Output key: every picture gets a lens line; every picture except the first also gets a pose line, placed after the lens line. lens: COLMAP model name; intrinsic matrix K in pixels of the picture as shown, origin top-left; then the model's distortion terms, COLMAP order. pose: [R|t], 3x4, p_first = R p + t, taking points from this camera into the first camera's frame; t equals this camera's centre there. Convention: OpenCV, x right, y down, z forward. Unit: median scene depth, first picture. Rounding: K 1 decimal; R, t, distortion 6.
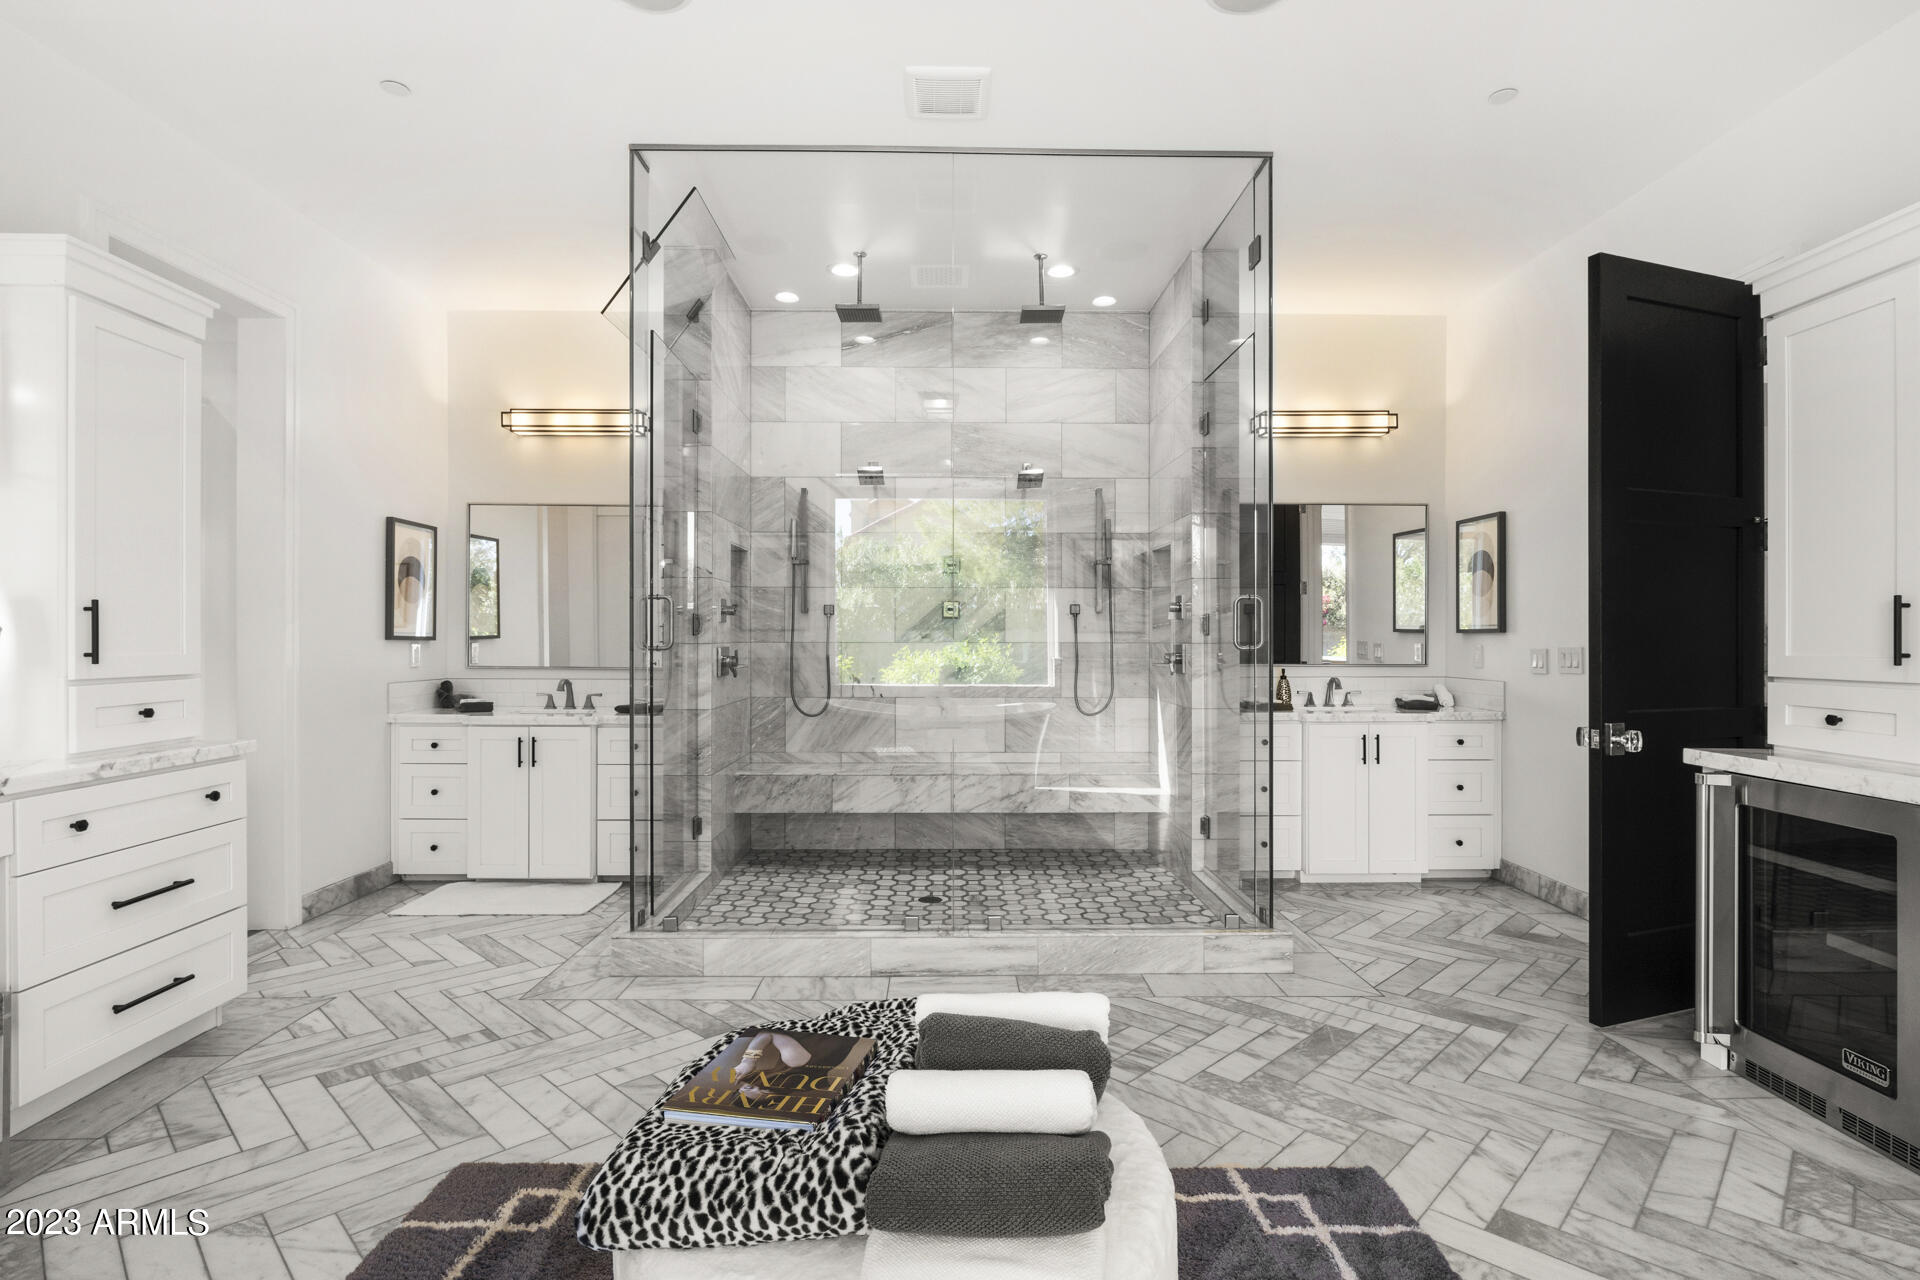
lens RADIAL K [[964.9, 0, 960.0], [0, 964.9, 640.0], [0, 0, 1]] dist [0.000897, 0.000260]
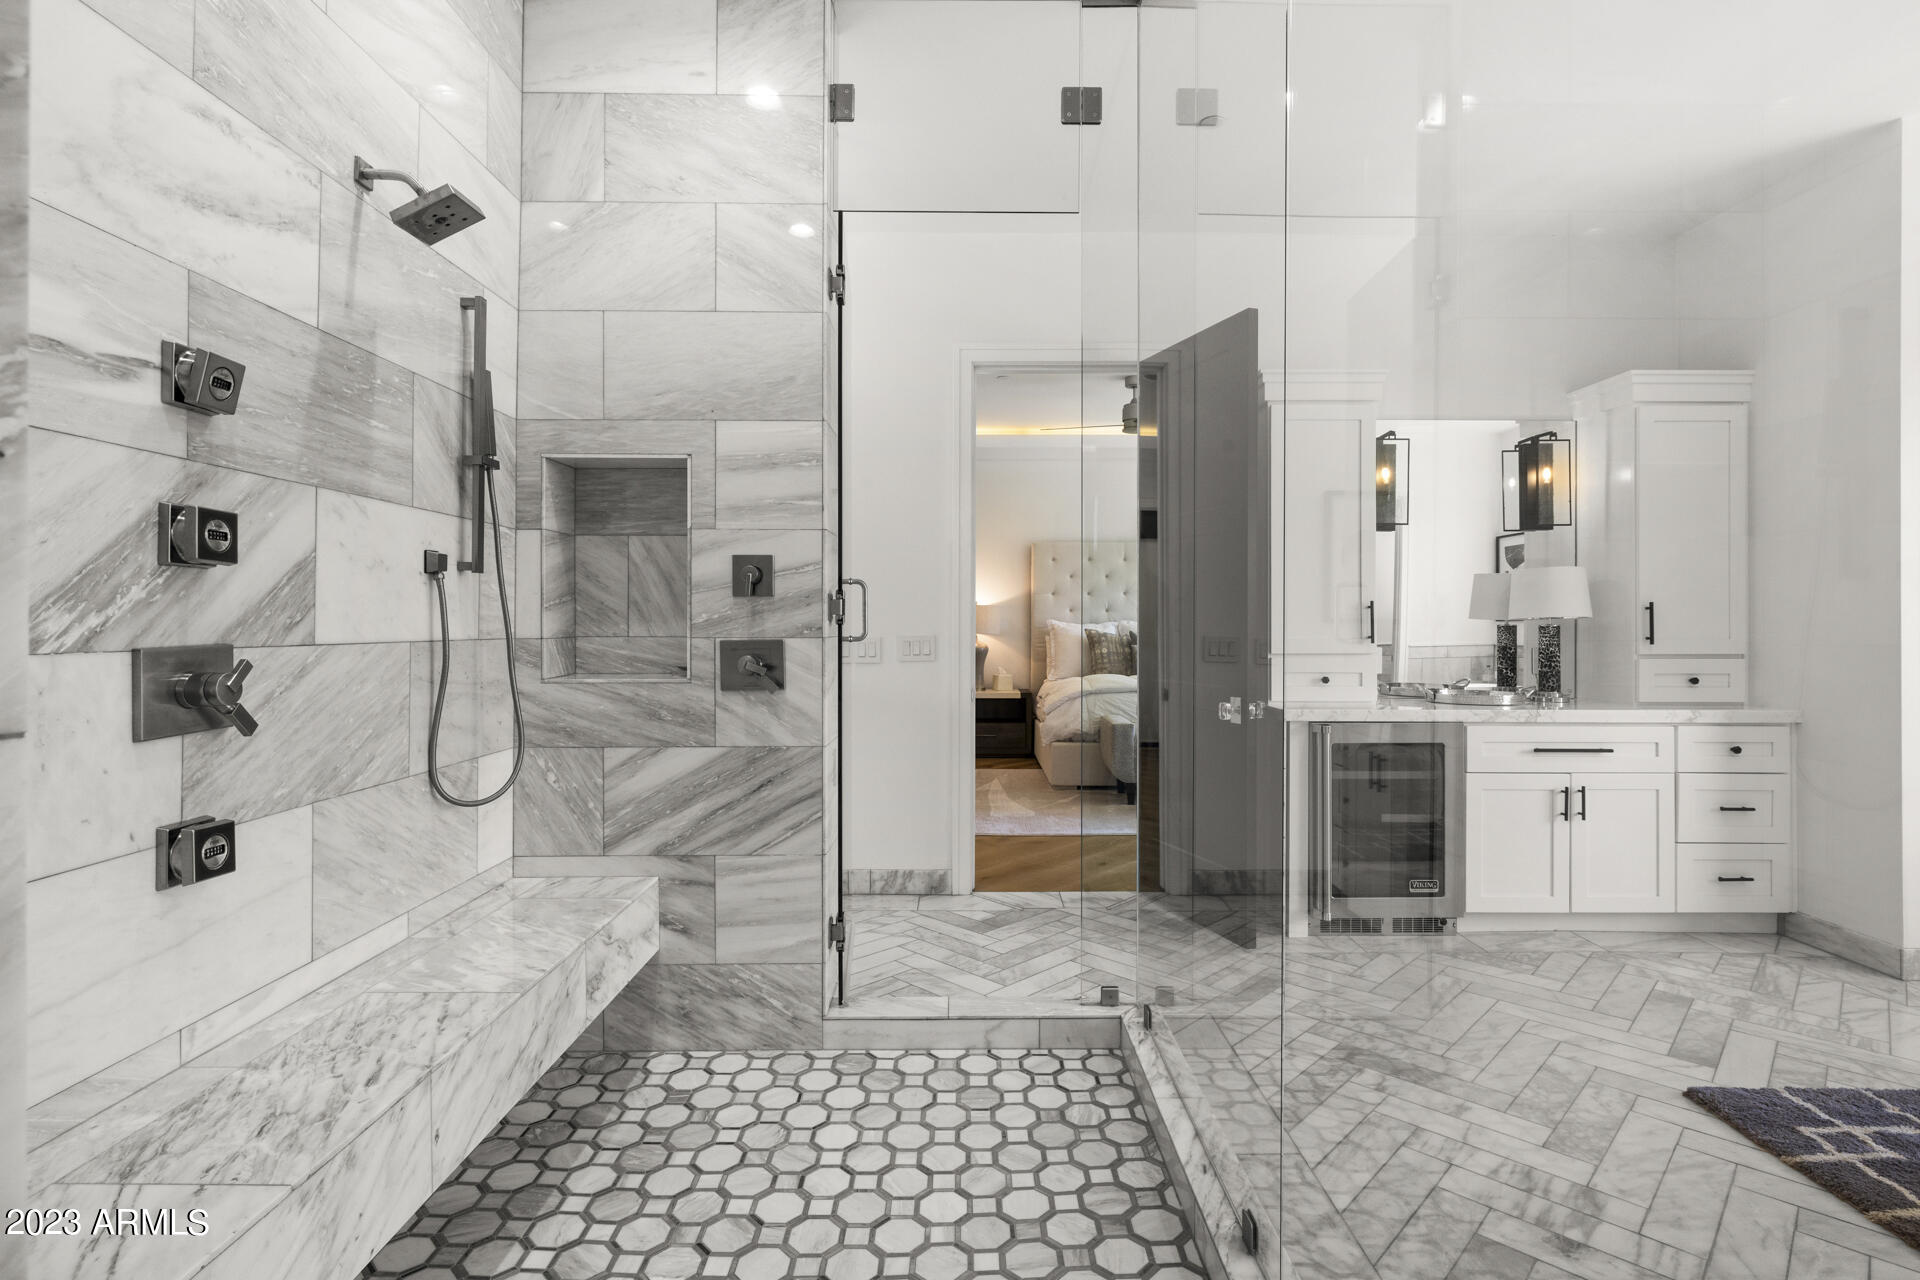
lens RADIAL K [[925.7, 0, 964.3], [0, 925.7, 623.1], [0, 0, 1]] dist [-0.000501, -0.000809]
pose [[0.008315, 0.000338, 0.999965, -0.345099], [0.002375, 0.999997, -0.000358, -0.005315], [-0.999963, 0.002378, 0.008314, 0.931272]]
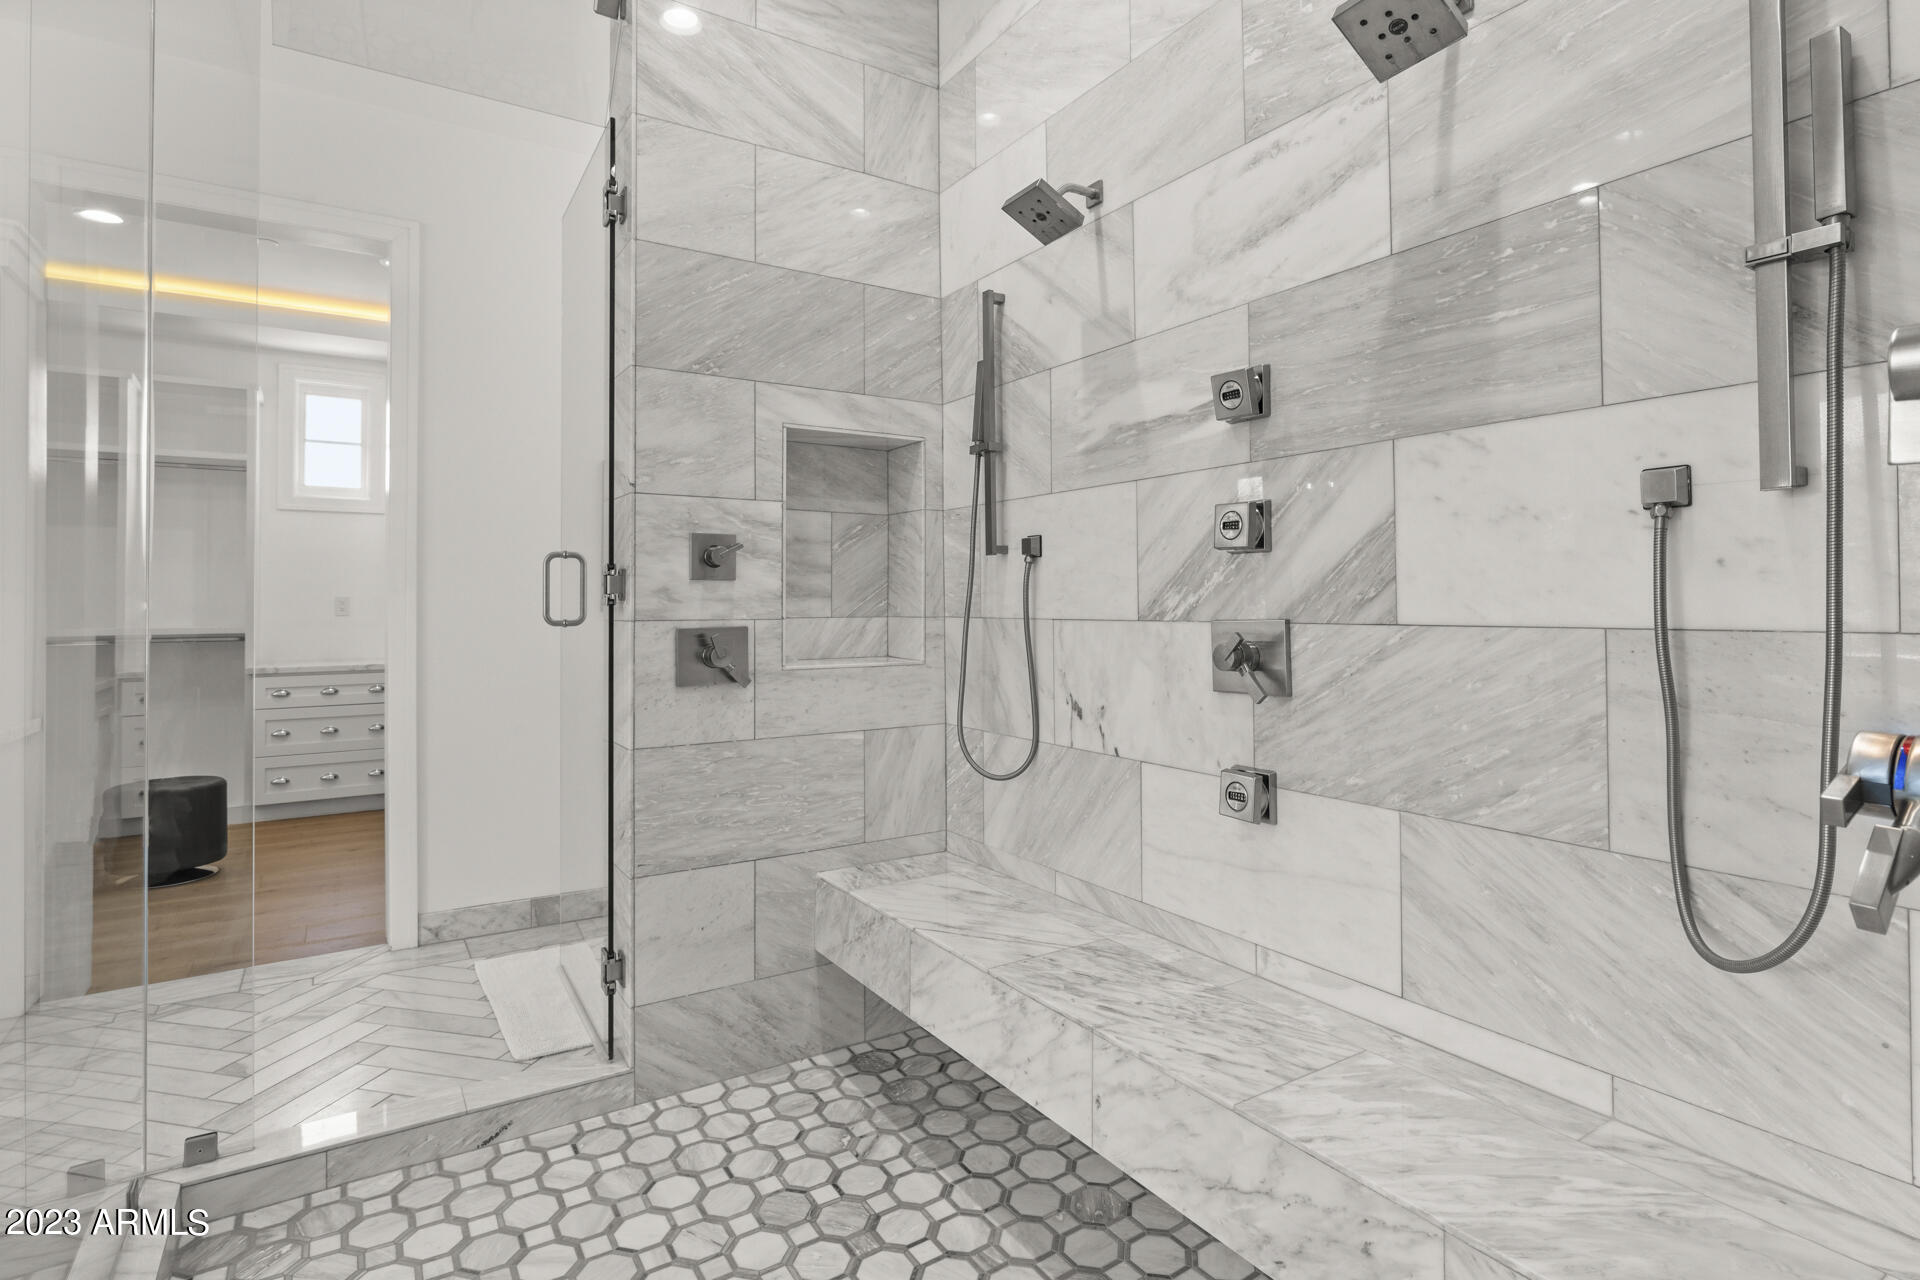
lens RADIAL K [[969.3, 0, 962.9], [0, 969.3, 587.8], [0, 0, 1]] dist [-0.002222, -0.000230]
pose [[0.532509, -0.016853, -0.846257, 0.276899], [0.000036, 0.999802, -0.019888, -0.003186], [0.846424, 0.010561, 0.532404, 0.889458]]
